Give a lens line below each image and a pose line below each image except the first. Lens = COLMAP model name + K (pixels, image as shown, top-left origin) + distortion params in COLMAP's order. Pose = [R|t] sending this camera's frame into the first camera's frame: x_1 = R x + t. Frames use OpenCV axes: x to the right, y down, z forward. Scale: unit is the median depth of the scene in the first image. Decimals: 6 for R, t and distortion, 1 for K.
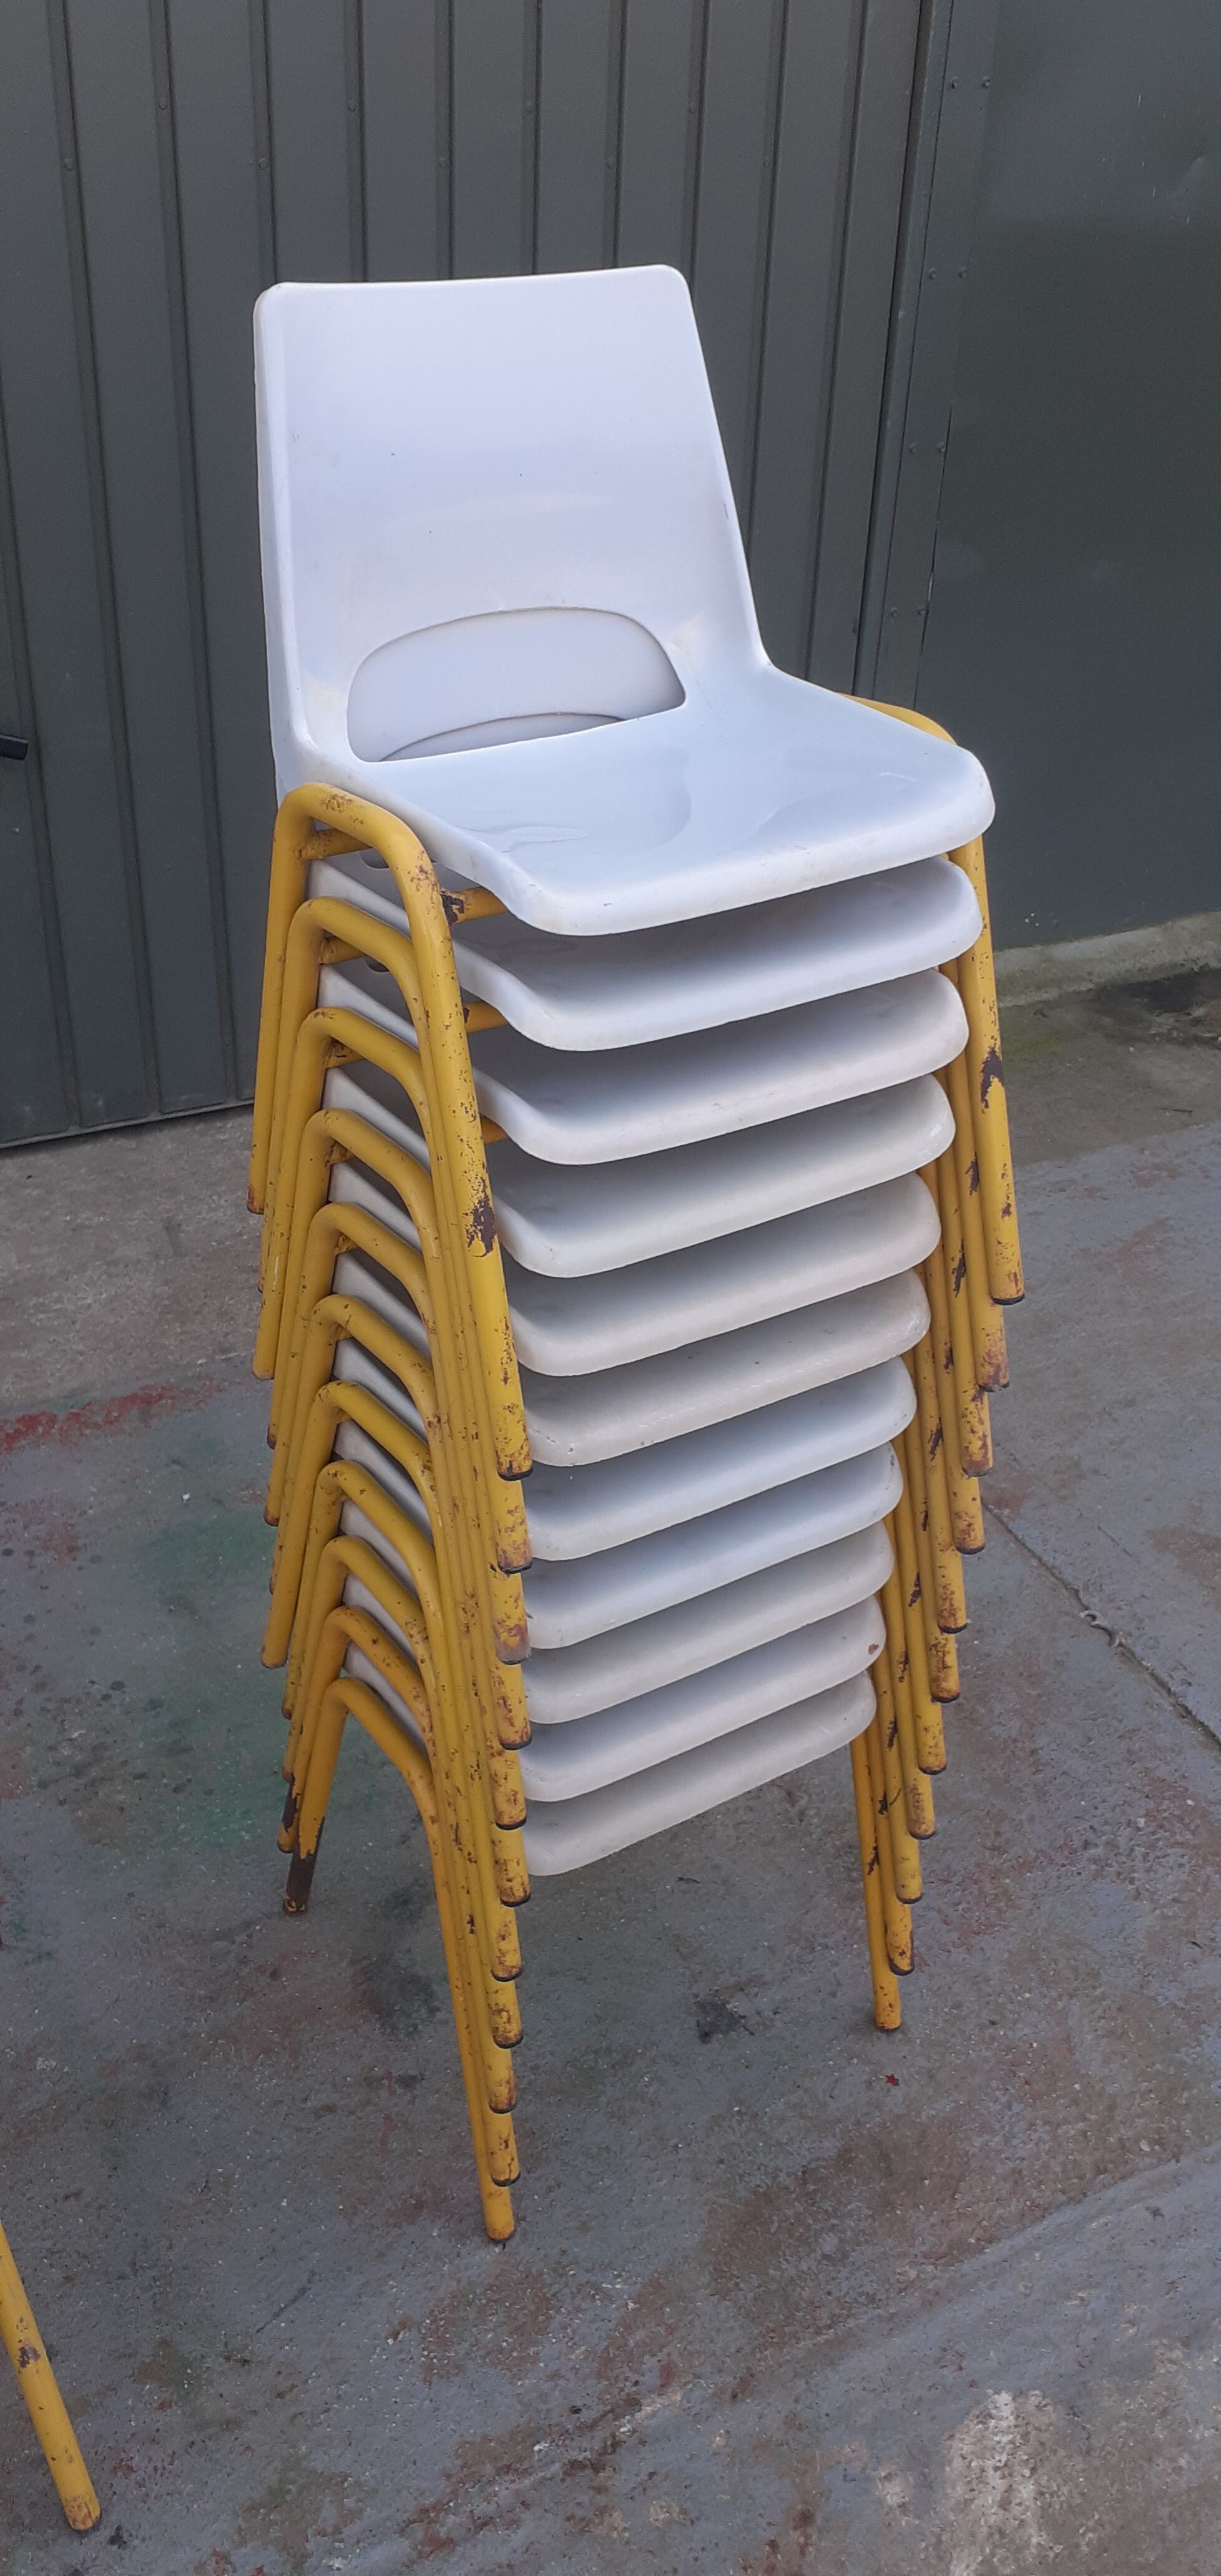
lens RADIAL K [[2059.4, 0, 582.1], [0, 2059.4, 1272.9], [0, 0, 1]] dist [0.019537, -0.028993]
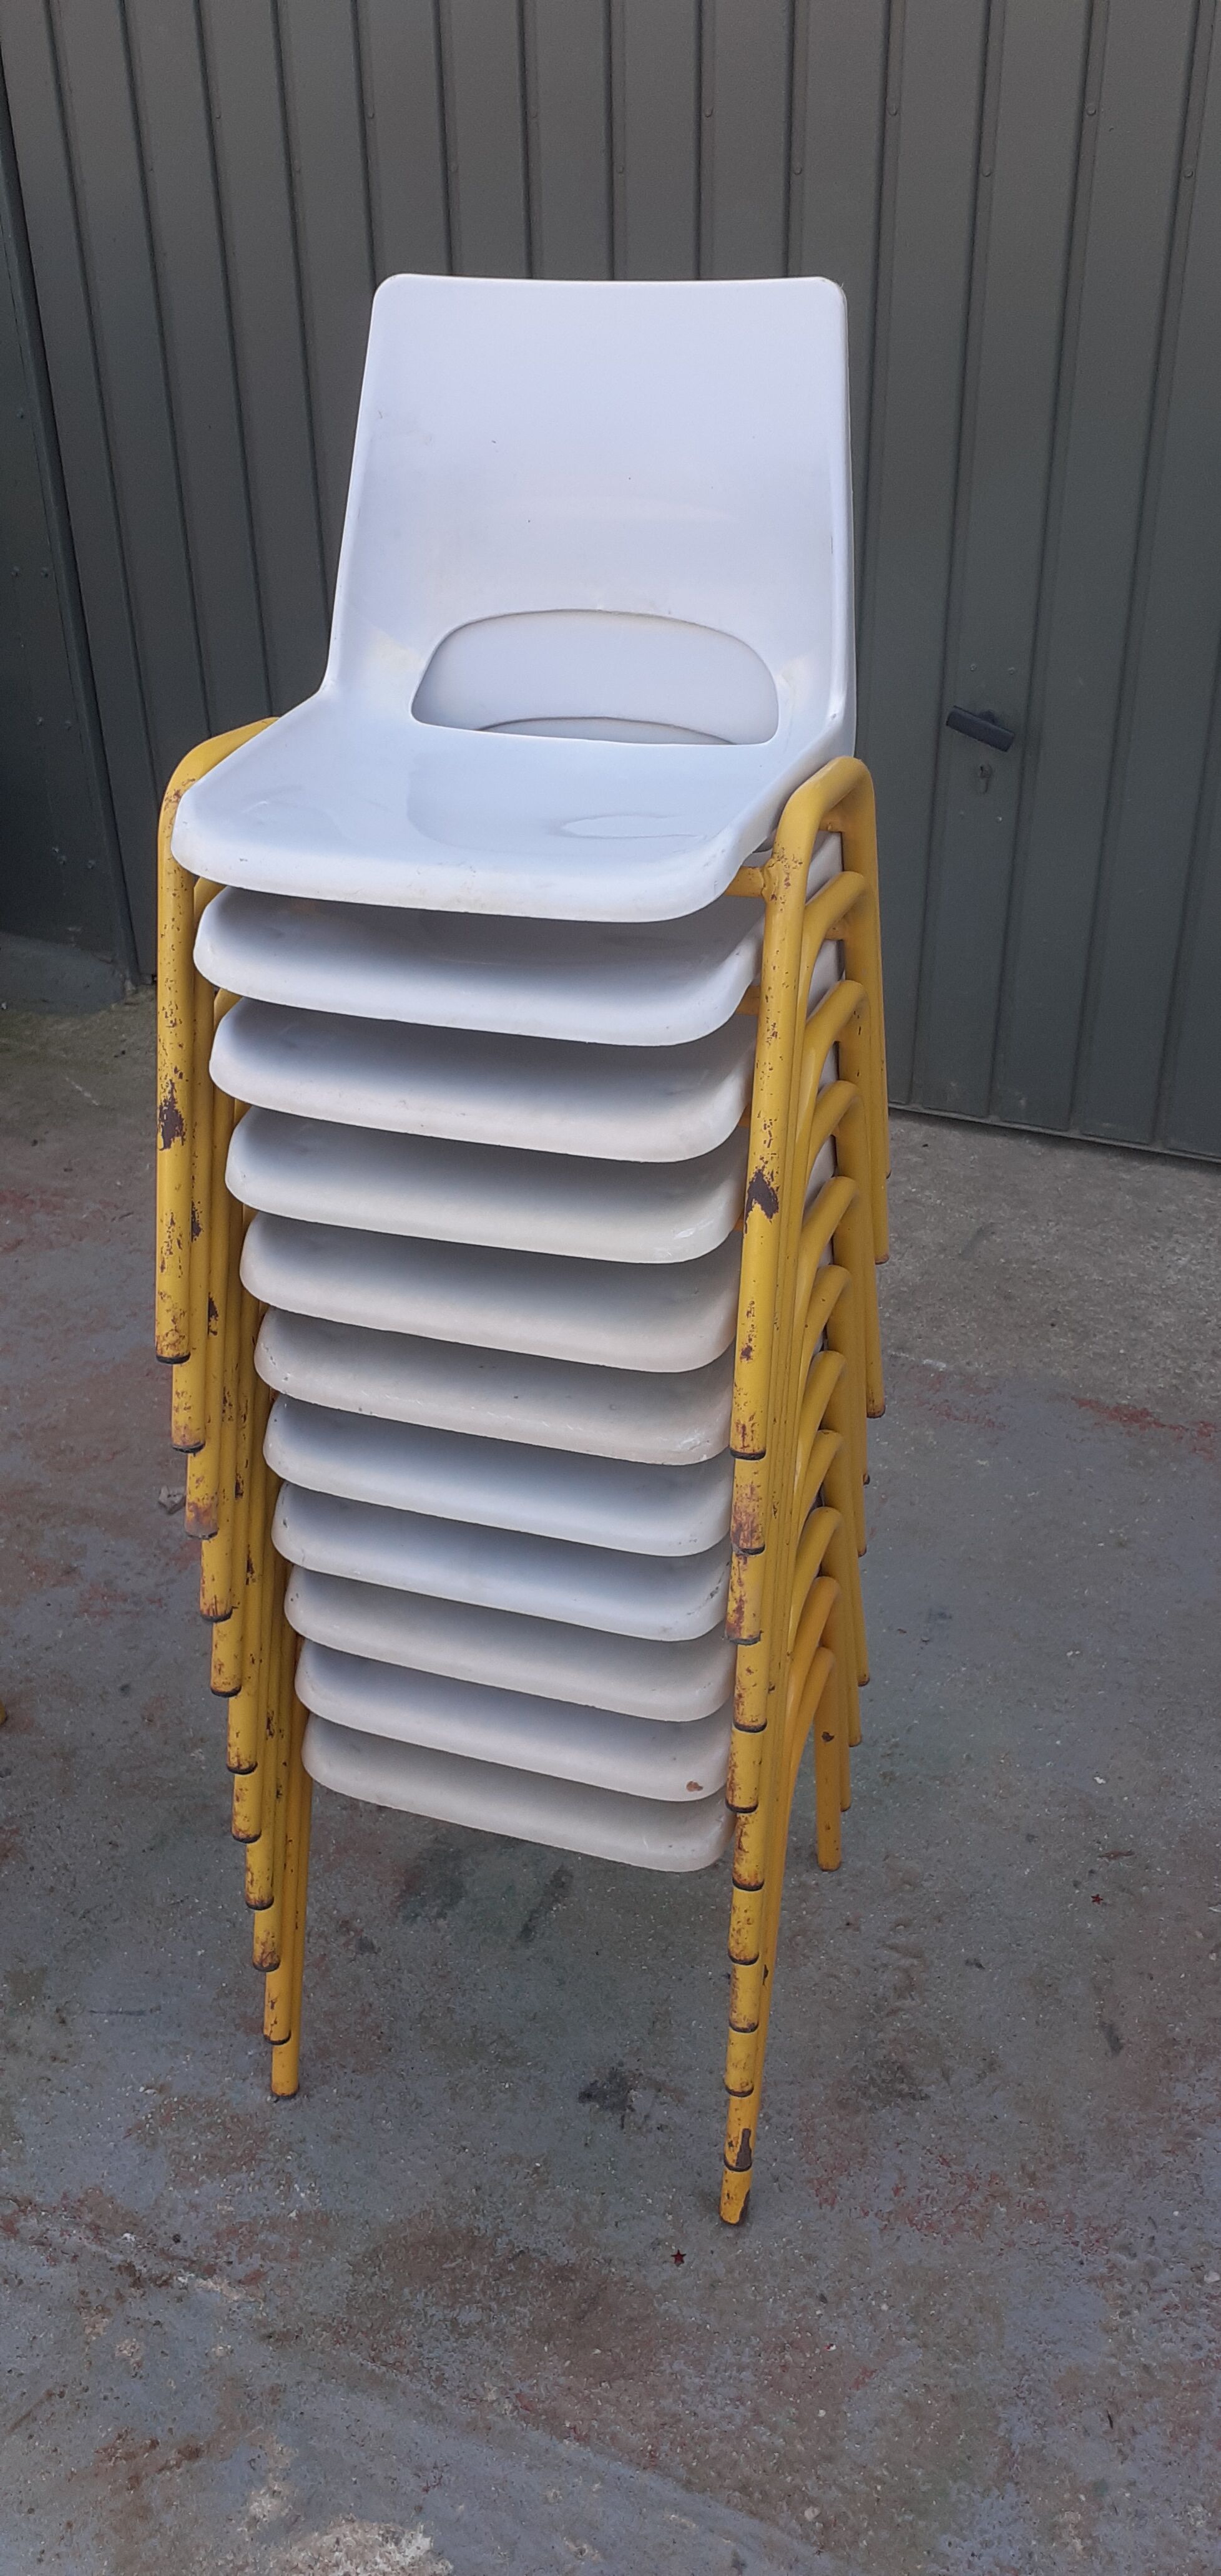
lens RADIAL K [[2059.4, 0, 589.5], [0, 2059.4, 1272.9], [0, 0, 1]] dist [0.019537, -0.028993]
pose [[0.643579, 0.363357, -0.673631, 0.623800], [-0.366218, 0.919029, 0.145845, -0.138667], [0.672080, 0.152833, 0.724535, 0.260833]]
